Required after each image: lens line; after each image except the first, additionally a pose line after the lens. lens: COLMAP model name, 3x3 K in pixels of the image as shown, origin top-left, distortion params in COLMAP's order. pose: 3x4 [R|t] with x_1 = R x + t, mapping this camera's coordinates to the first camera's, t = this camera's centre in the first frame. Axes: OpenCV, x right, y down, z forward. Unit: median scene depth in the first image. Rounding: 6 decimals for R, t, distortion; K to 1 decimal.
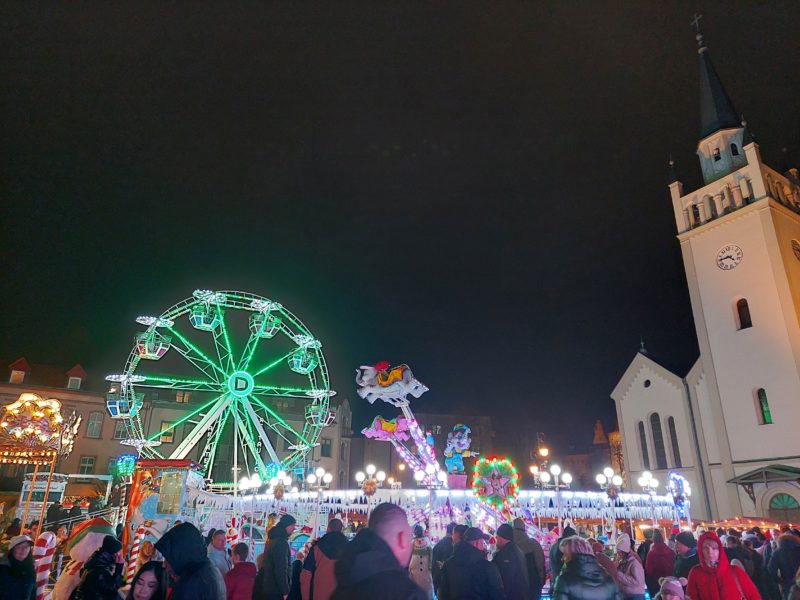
lens RADIAL K [[546.8, 0, 403.9], [0, 546.8, 307.5], [0, 0, 1]] dist [0.098588, -0.108620]
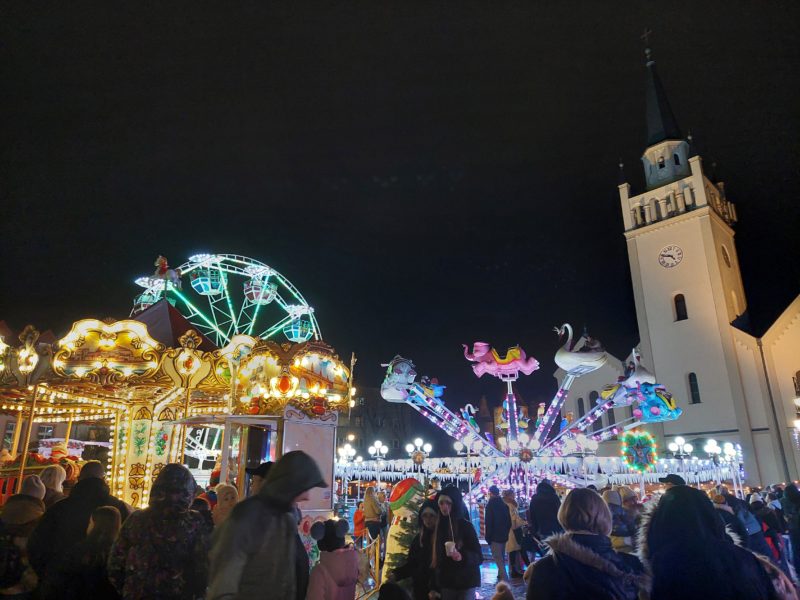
lens RADIAL K [[546.8, 0, 403.9], [0, 546.8, 307.5], [0, 0, 1]] dist [0.098588, -0.108620]
pose [[0.978321, 0.056204, 0.199322, -0.162213], [-0.066046, 0.996886, 0.043073, 0.000732], [-0.196281, -0.055303, 0.978987, -0.004115]]
